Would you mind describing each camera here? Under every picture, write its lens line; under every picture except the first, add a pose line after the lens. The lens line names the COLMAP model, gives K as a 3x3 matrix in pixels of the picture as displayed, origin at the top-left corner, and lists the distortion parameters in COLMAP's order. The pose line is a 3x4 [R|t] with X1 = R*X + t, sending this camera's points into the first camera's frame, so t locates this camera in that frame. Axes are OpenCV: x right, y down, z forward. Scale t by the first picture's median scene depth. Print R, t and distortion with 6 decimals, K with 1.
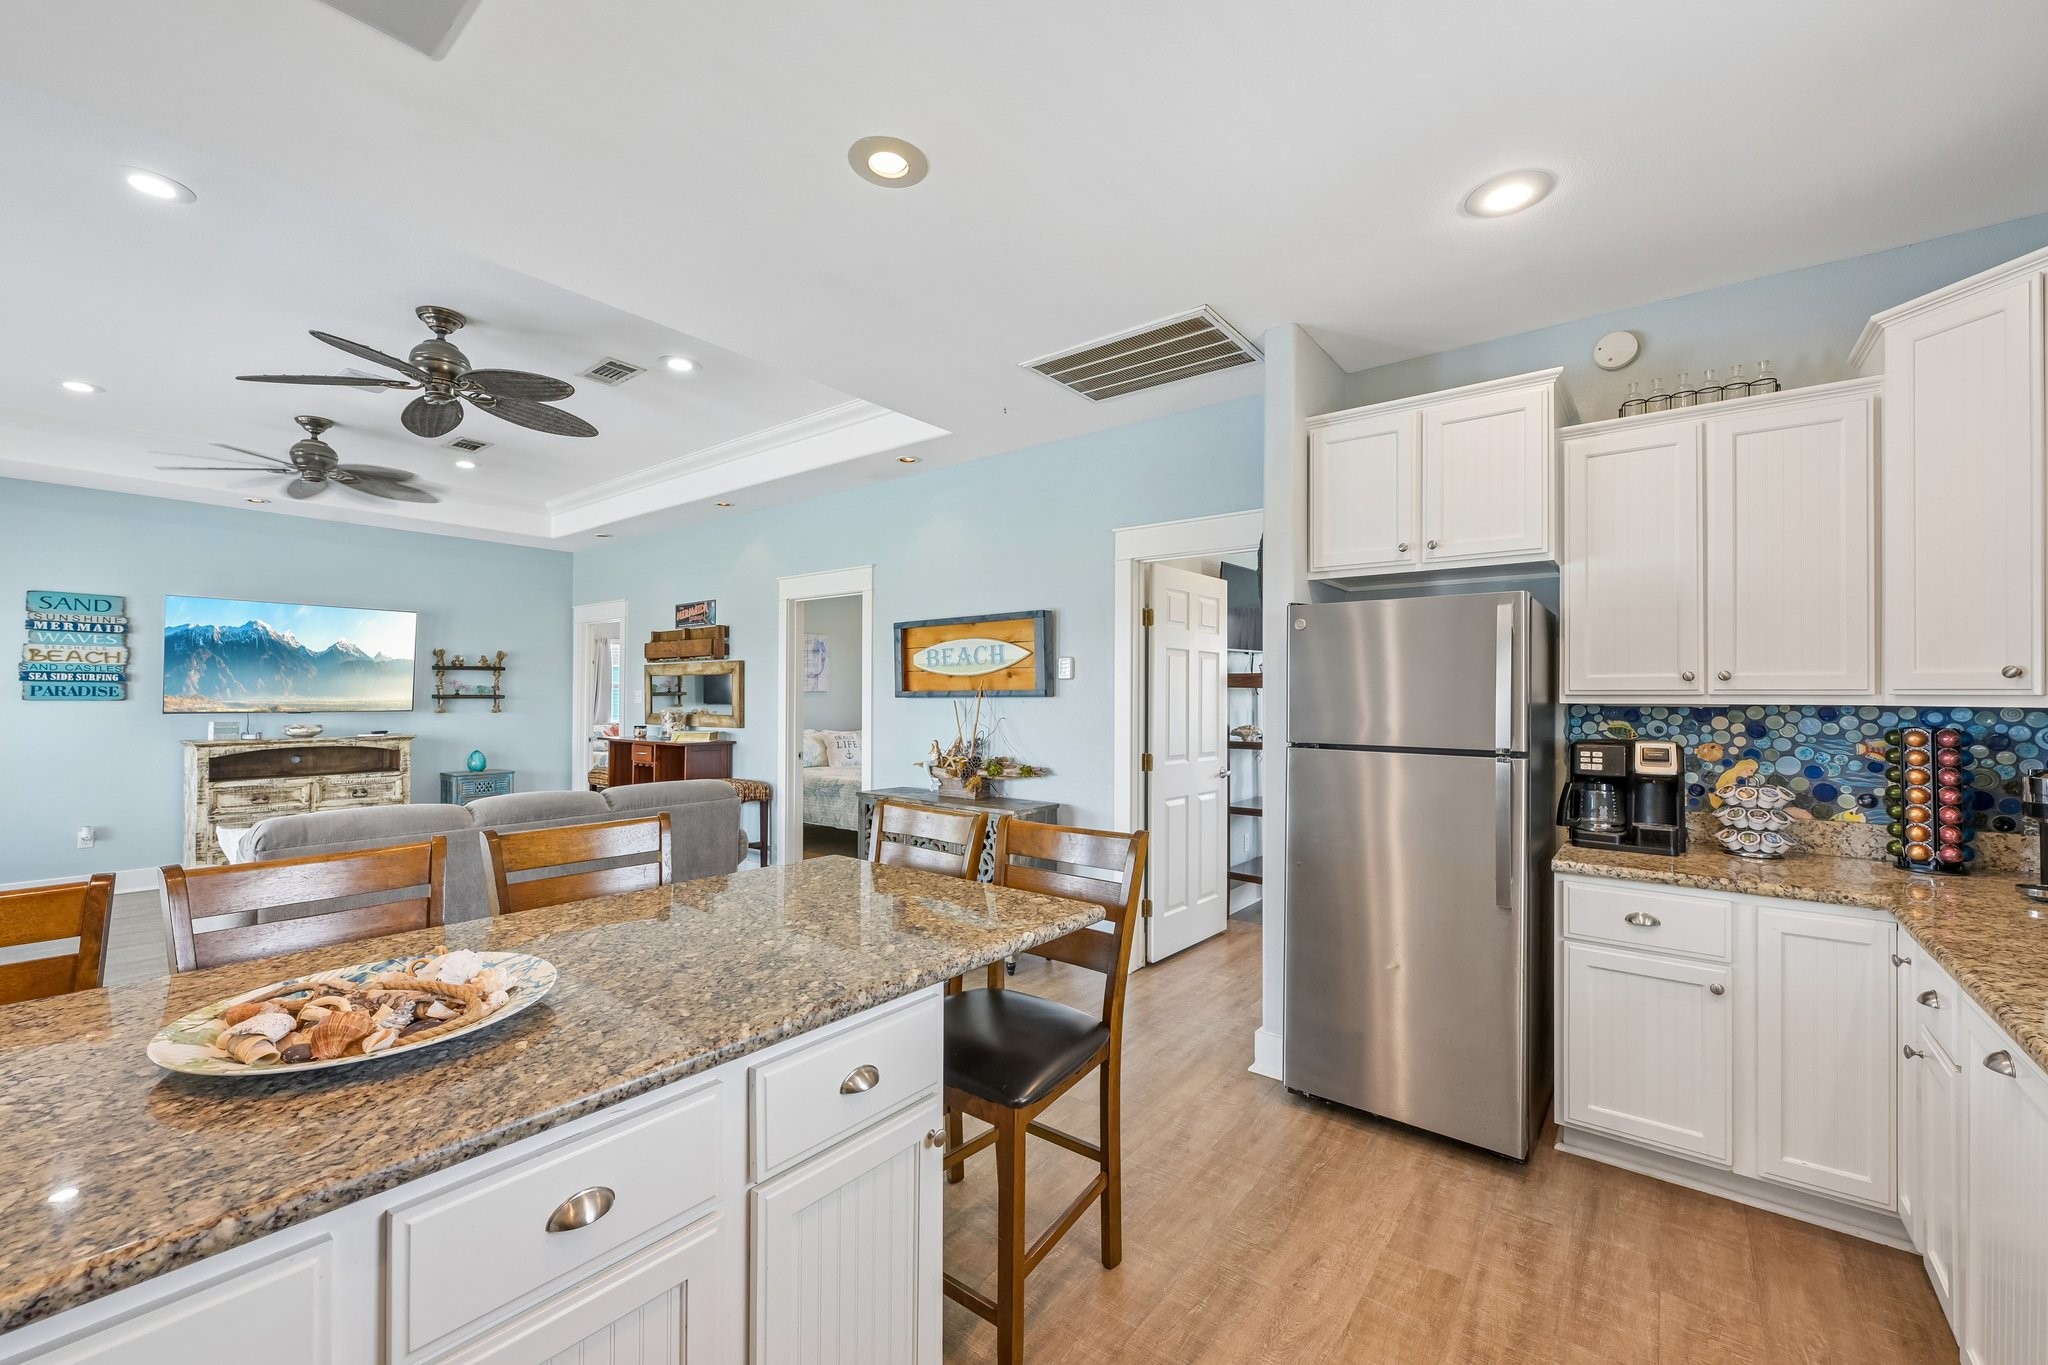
lens RADIAL K [[820.6, 0, 1027.3], [0, 820.6, 686.5], [0, 0, 1]] dist [-0.000798, 0.000185]
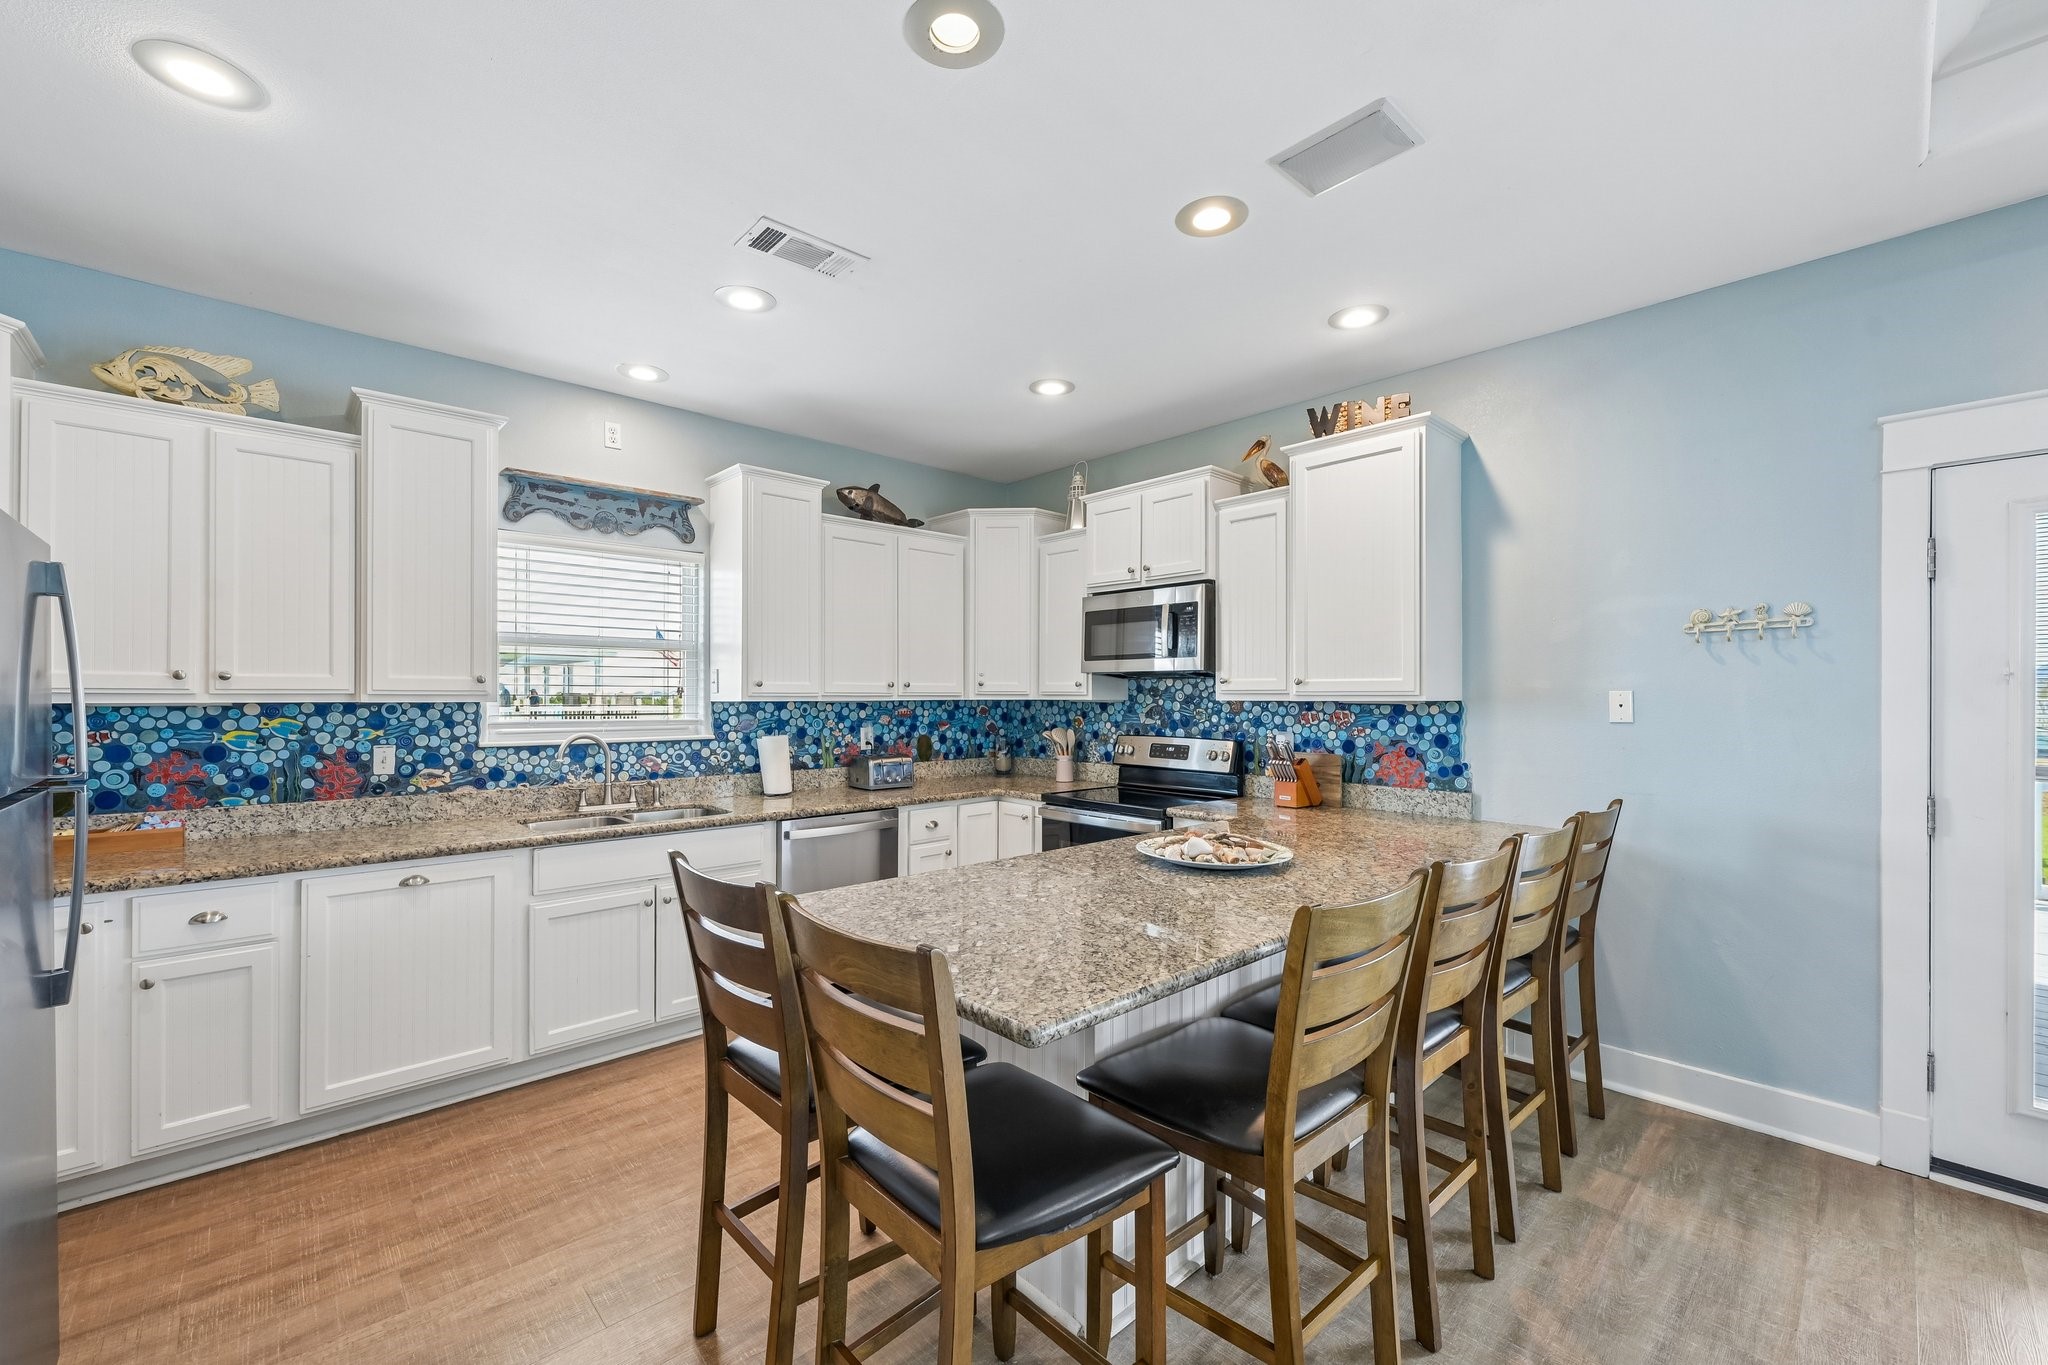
lens RADIAL K [[820.6, 0, 1024.0], [0, 820.6, 695.1], [0, 0, 1]] dist [-0.000798, 0.000185]
pose [[-0.988726, -0.005815, 0.149626, -0.162845], [-0.007223, 0.999935, -0.008867, 0.005024], [-0.149564, -0.009848, -0.988703, 0.802918]]
